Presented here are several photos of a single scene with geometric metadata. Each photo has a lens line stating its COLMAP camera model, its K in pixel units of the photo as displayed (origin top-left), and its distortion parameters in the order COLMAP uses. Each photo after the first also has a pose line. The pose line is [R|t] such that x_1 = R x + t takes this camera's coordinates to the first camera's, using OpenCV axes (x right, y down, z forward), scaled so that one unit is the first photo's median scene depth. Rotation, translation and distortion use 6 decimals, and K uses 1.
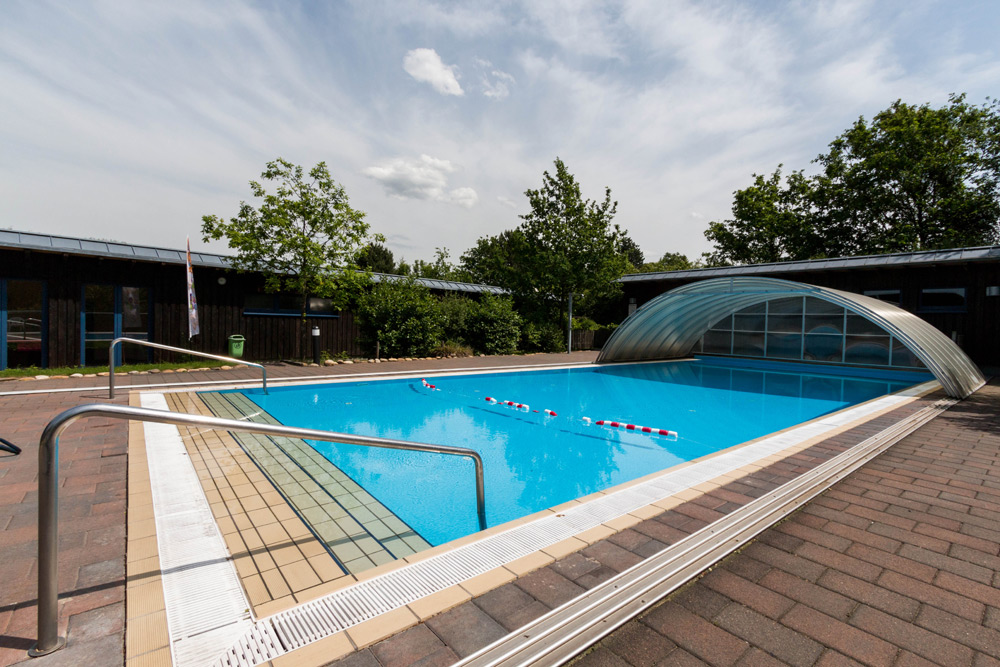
lens RADIAL K [[463.5, 0, 500.0], [0, 463.5, 333.5], [0, 0, 1]] dist [-0.000024, 0.000144]
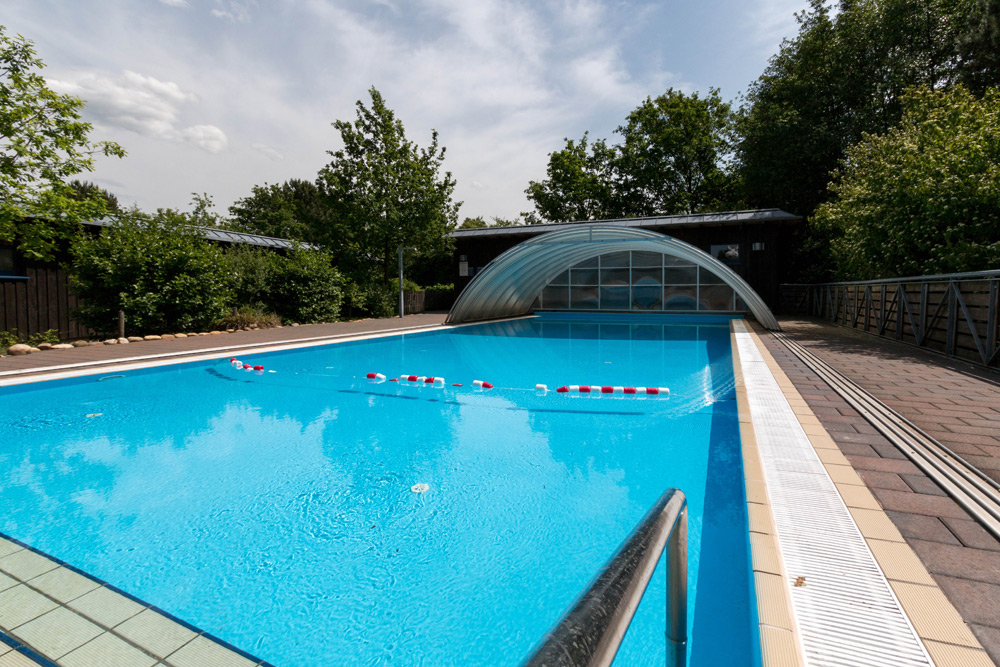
lens RADIAL K [[451.6, 0, 500.1], [0, 451.6, 315.1], [0, 0, 1]] dist [0.001568, 0.000253]
pose [[0.880508, -0.046434, 0.471752, -0.083786], [0.038228, 0.998905, 0.026971, 0.022530], [-0.472488, -0.005714, 0.881319, 0.176564]]
